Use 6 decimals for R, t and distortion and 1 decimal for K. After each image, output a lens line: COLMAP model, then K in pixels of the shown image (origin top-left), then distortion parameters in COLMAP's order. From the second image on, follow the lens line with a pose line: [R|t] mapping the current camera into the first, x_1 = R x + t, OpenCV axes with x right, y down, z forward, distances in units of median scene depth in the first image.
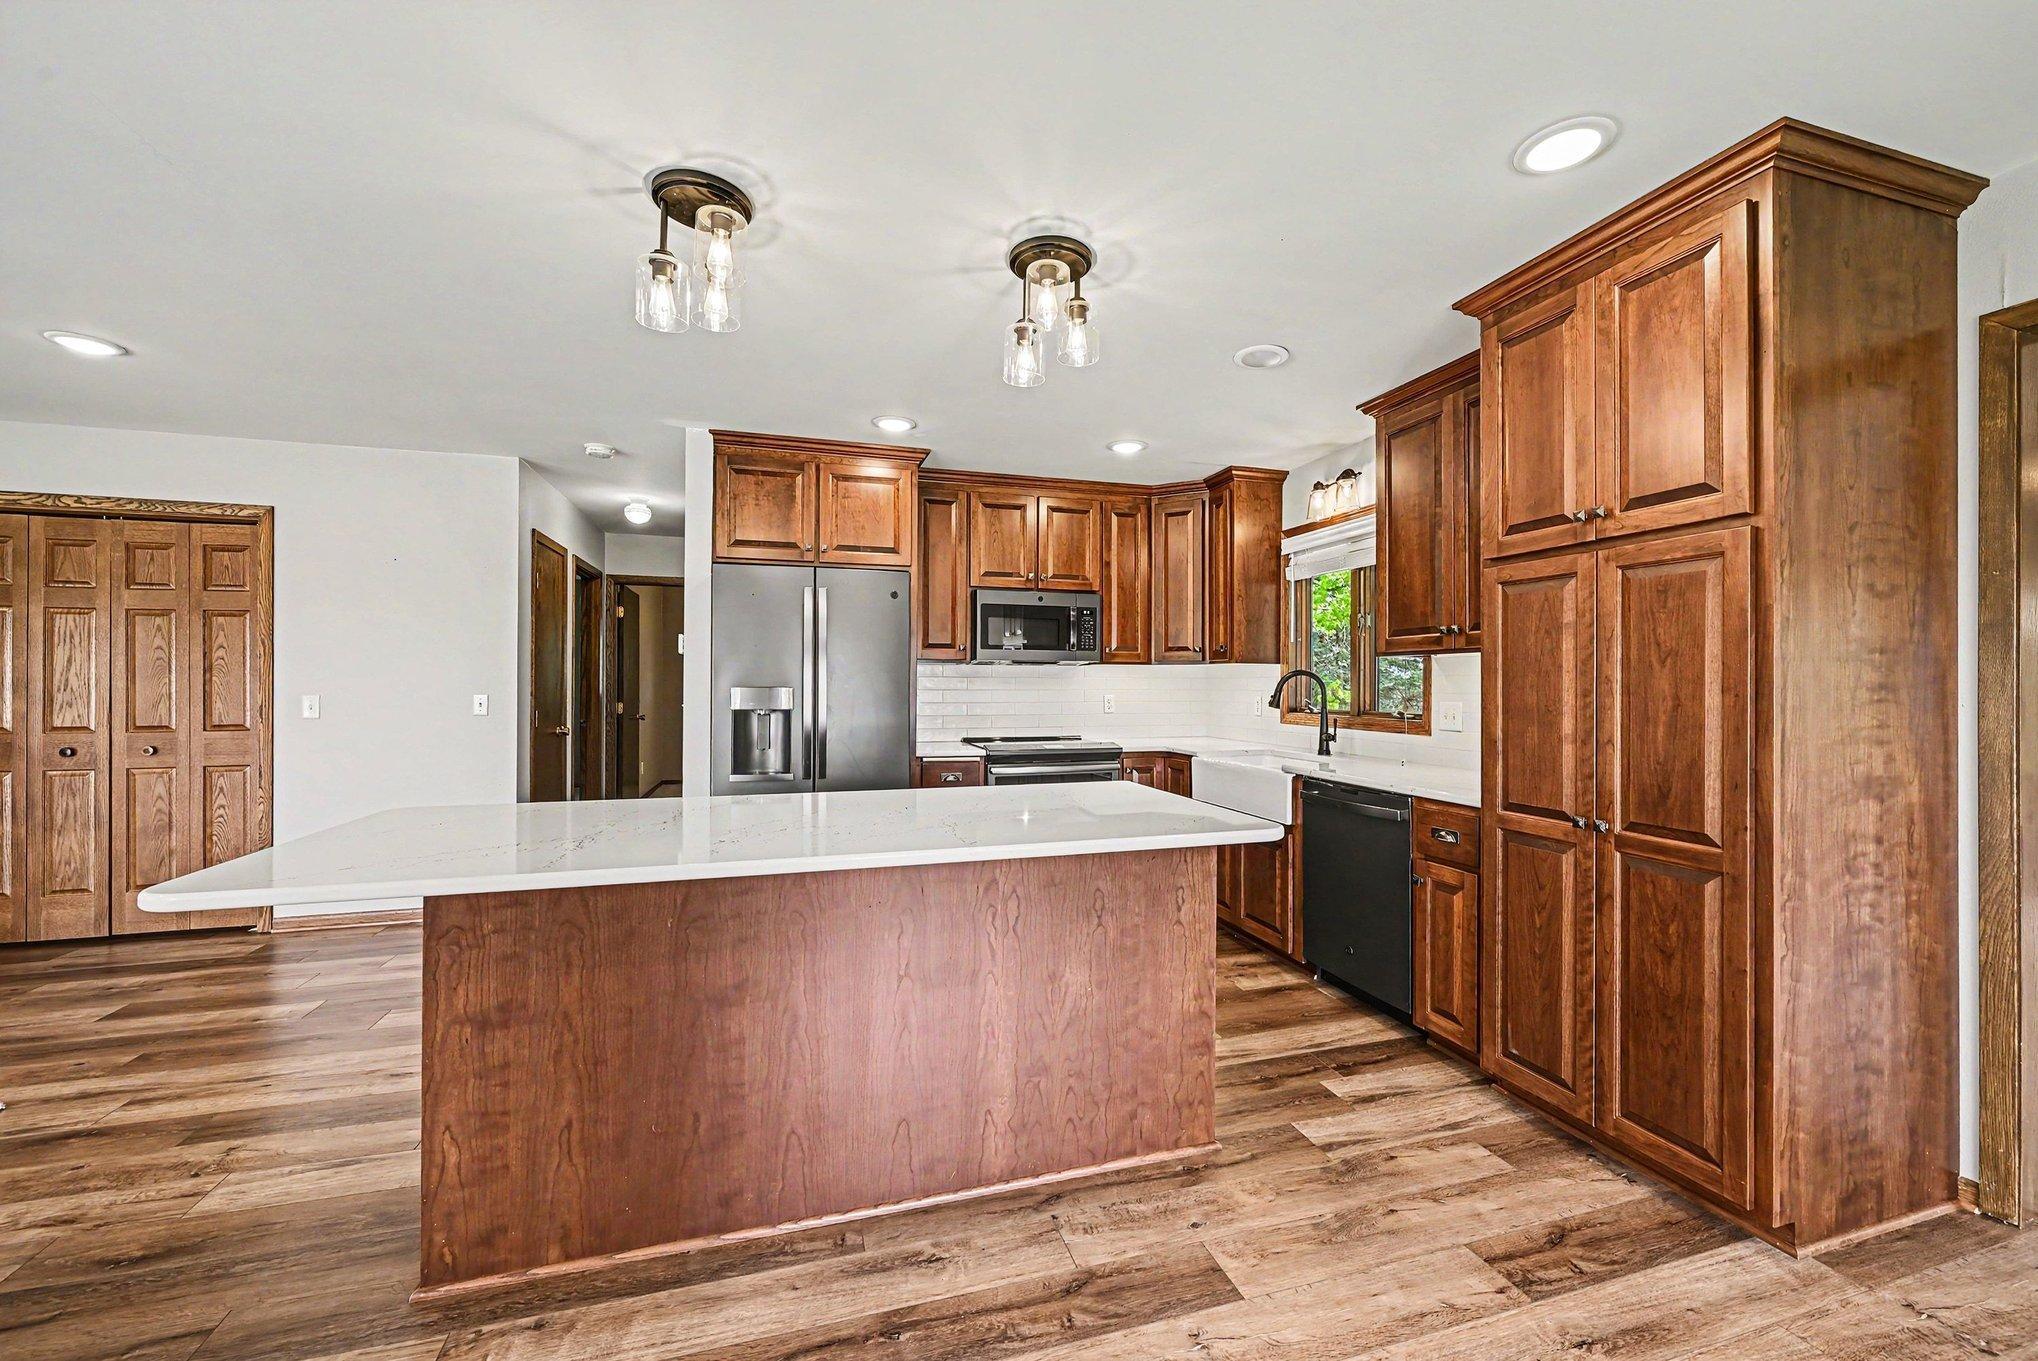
lens RADIAL K [[800.3, 0, 1022.4], [0, 800.3, 690.4], [0, 0, 1]] dist [-0.004169, -0.000030]
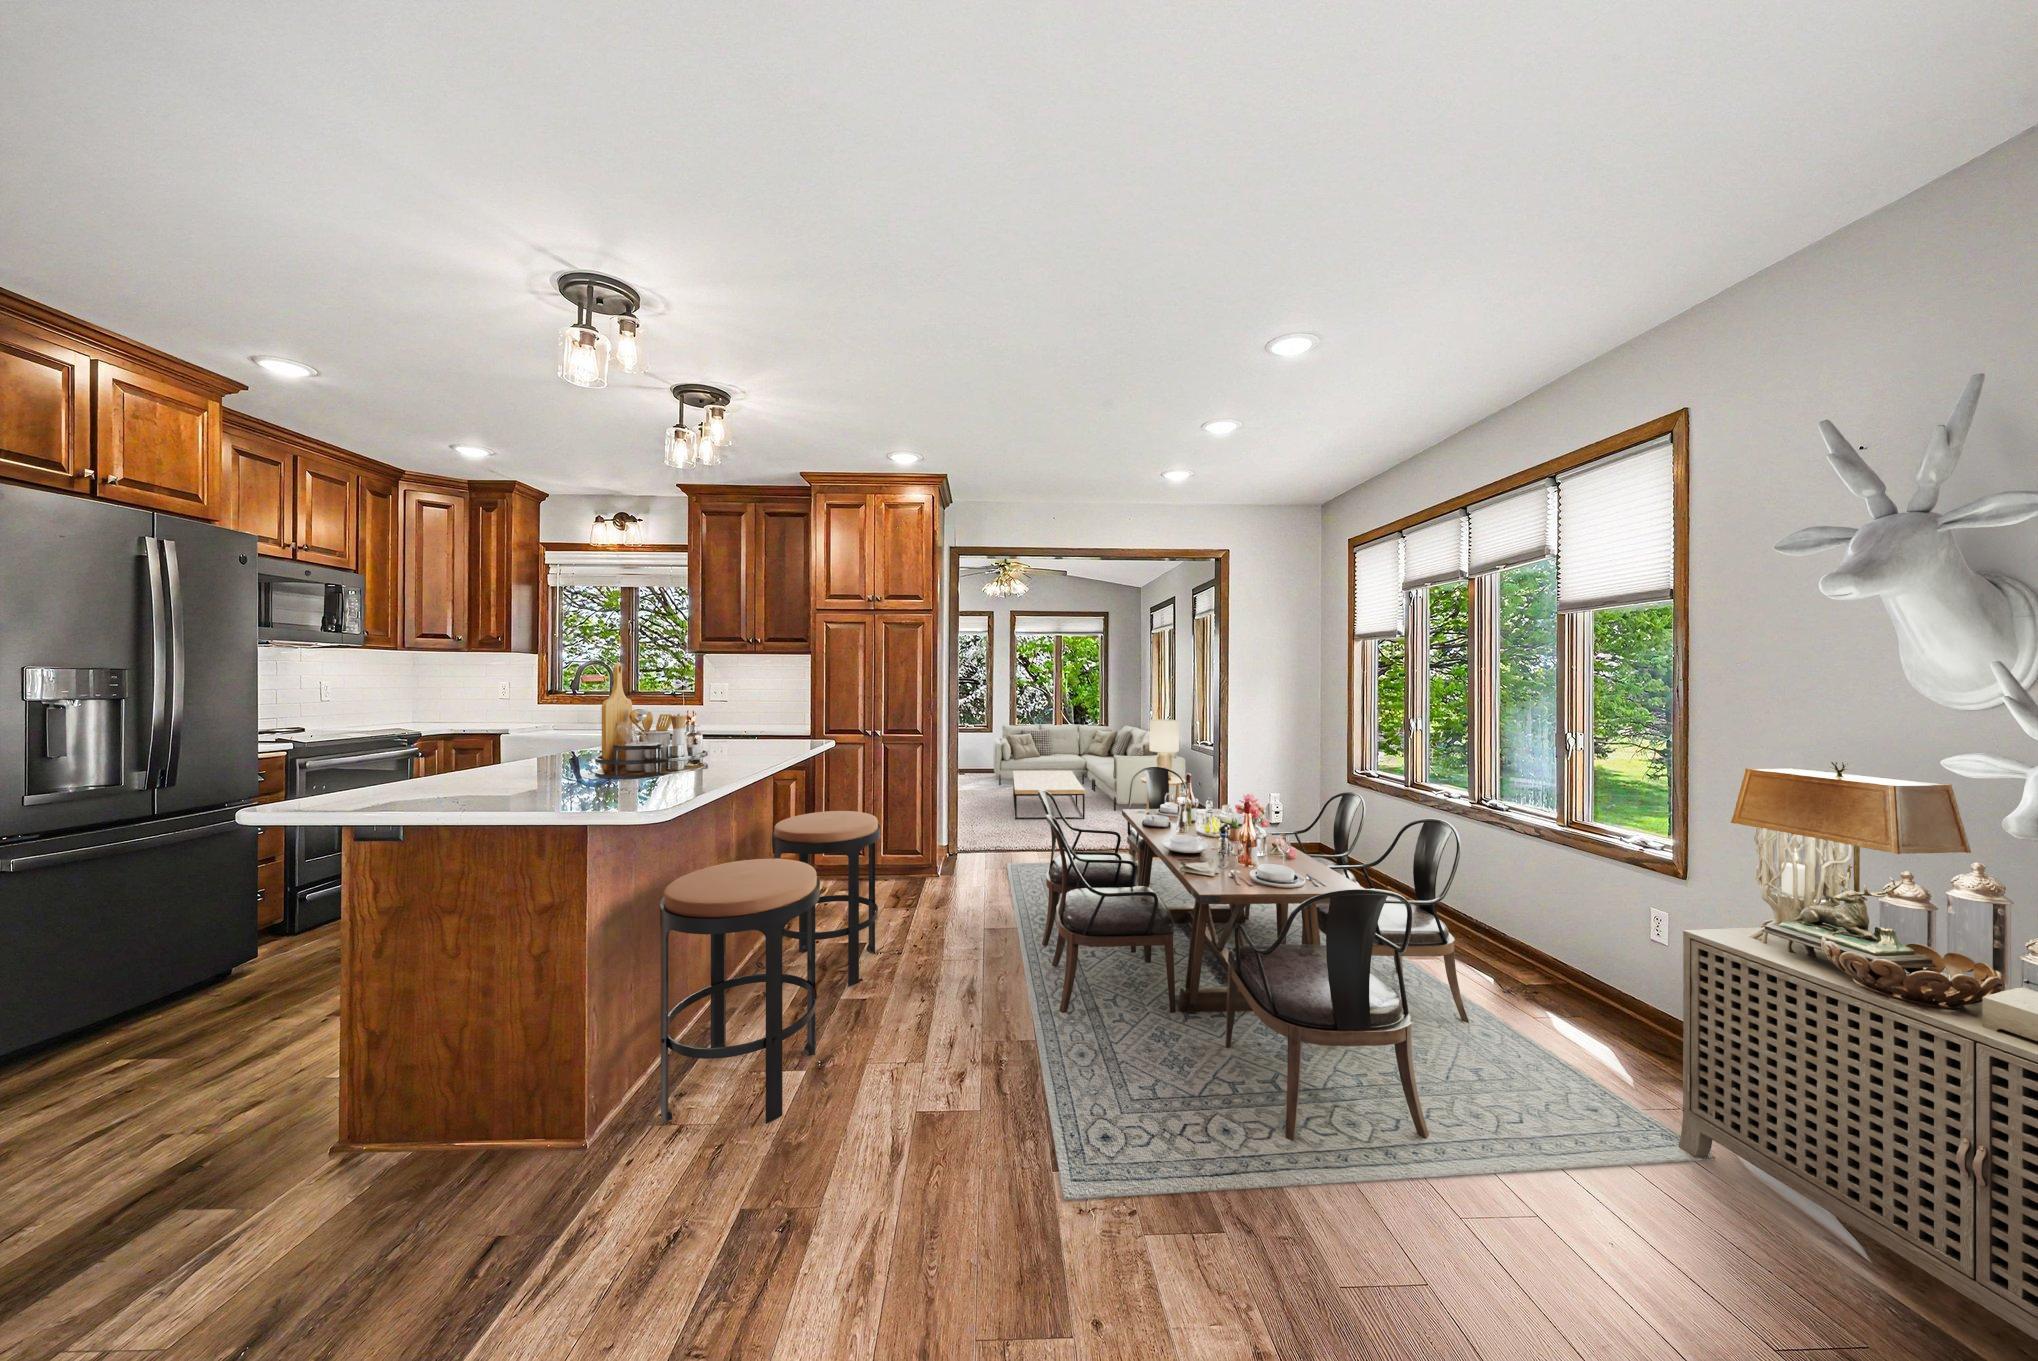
lens RADIAL K [[804.9, 0, 1019.0], [0, 804.9, 680.5], [0, 0, 1]] dist [-0.000770, -0.000060]
pose [[0.252100, -0.000362, 0.967701, -0.754658], [0.001674, 0.999999, -0.000062, 0.009063], [-0.967700, 0.001635, 0.252100, 0.006202]]
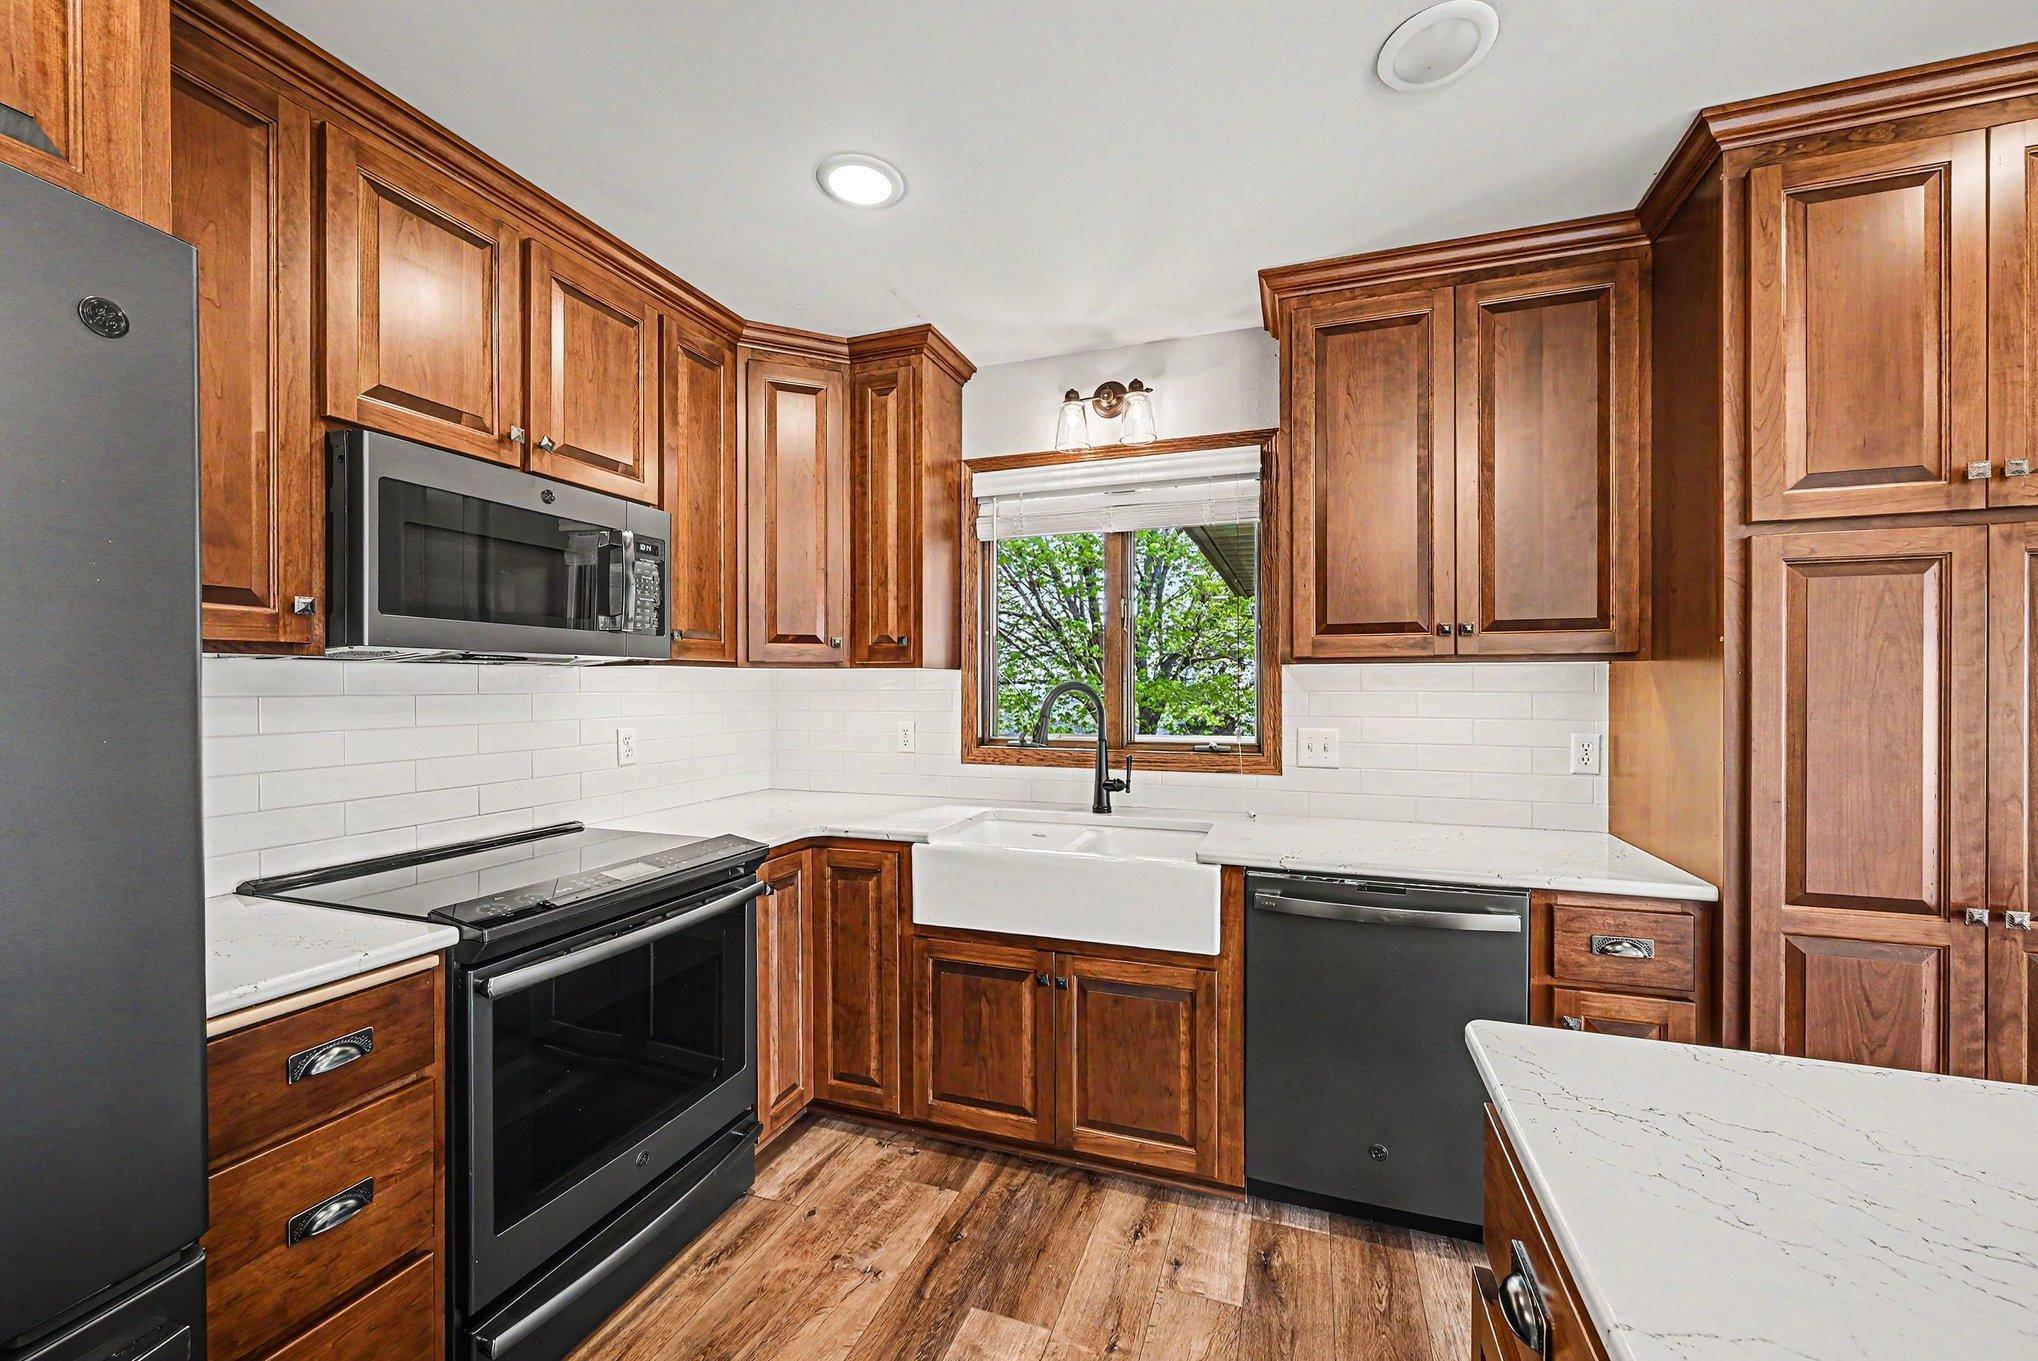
lens RADIAL K [[800.3, 0, 1022.4], [0, 800.3, 690.4], [0, 0, 1]] dist [-0.004169, -0.000030]
pose [[0.594380, -0.006553, 0.804158, -0.182195], [0.008402, 0.999963, 0.001938, -0.020143], [-0.804140, 0.005604, 0.594413, 0.673447]]
